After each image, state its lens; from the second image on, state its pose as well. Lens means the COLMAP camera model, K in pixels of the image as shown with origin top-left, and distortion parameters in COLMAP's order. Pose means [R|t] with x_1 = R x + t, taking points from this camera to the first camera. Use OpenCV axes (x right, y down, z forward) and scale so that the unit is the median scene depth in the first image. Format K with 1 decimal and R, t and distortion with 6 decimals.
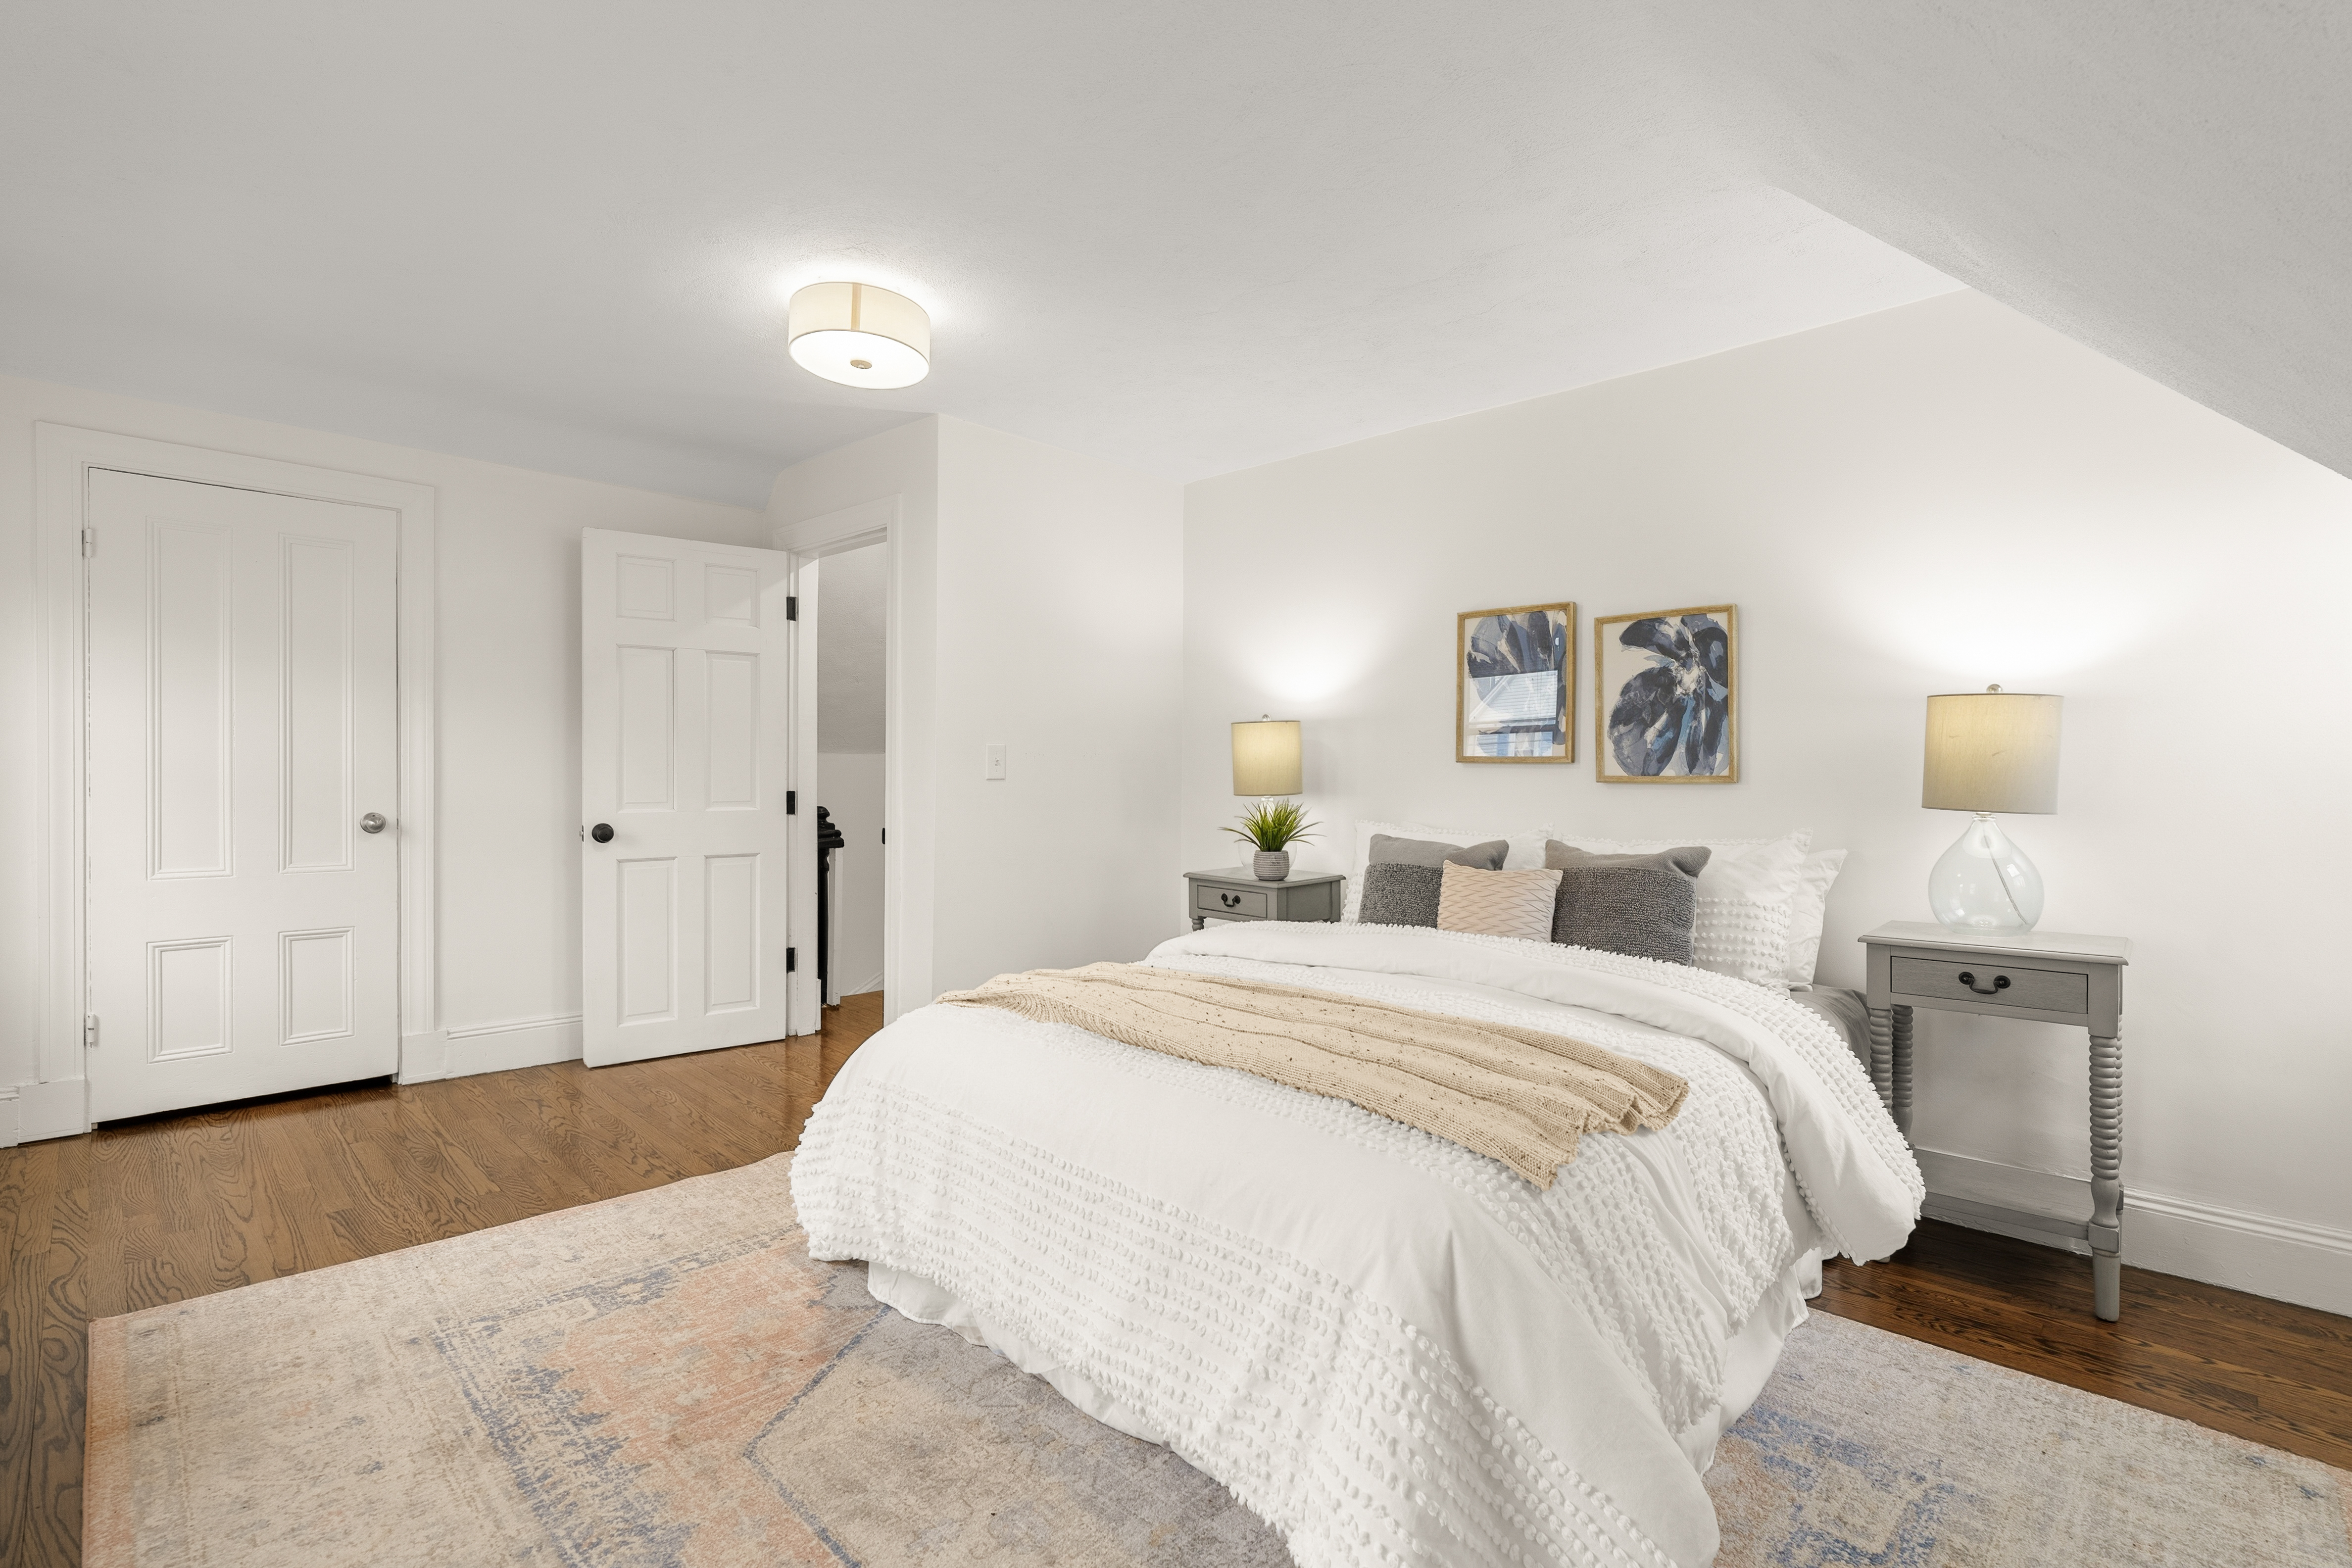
lens RADIAL K [[1062.9, 0, 1183.2], [0, 1062.9, 766.7], [0, 0, 1]] dist [-0.006077, 0.000419]
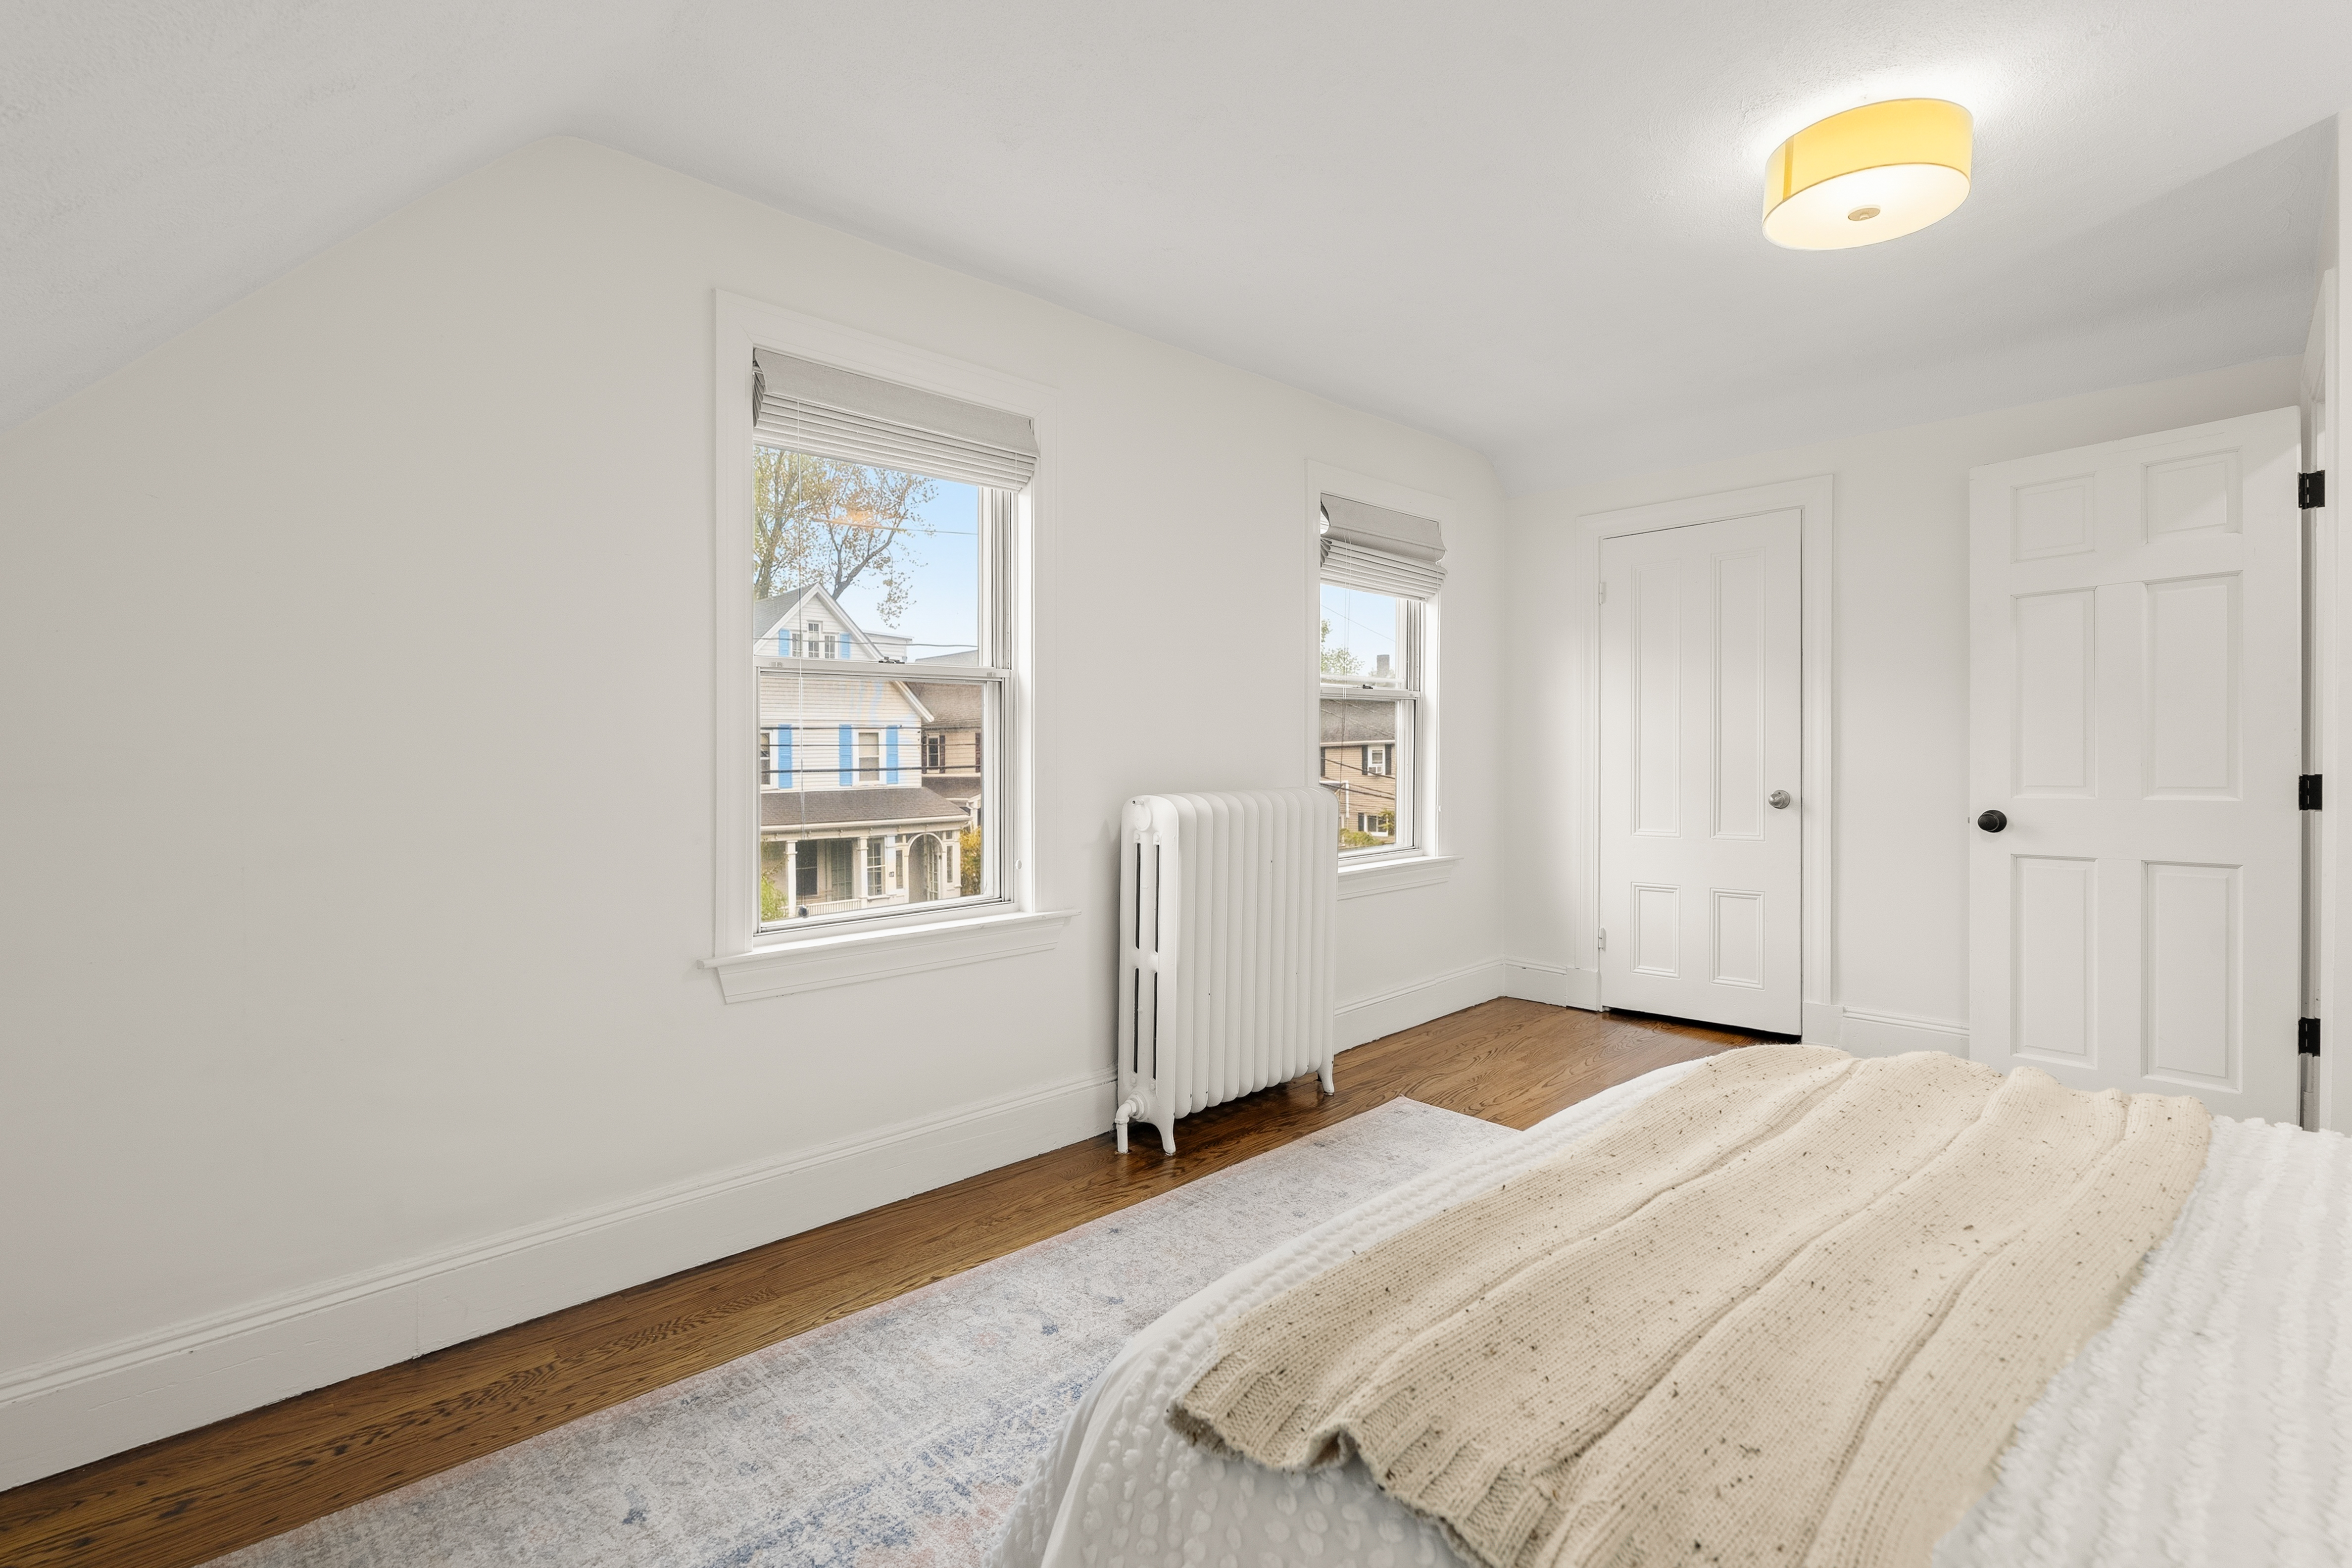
lens RADIAL K [[1111.0, 0, 1171.9], [0, 1111.0, 759.2], [0, 0, 1]] dist [-0.000904, 0.000157]
pose [[-0.015870, -0.003714, -0.999867, 0.447569], [0.017020, 0.999847, -0.003985, 0.006730], [0.999729, -0.017081, -0.015804, 0.456704]]
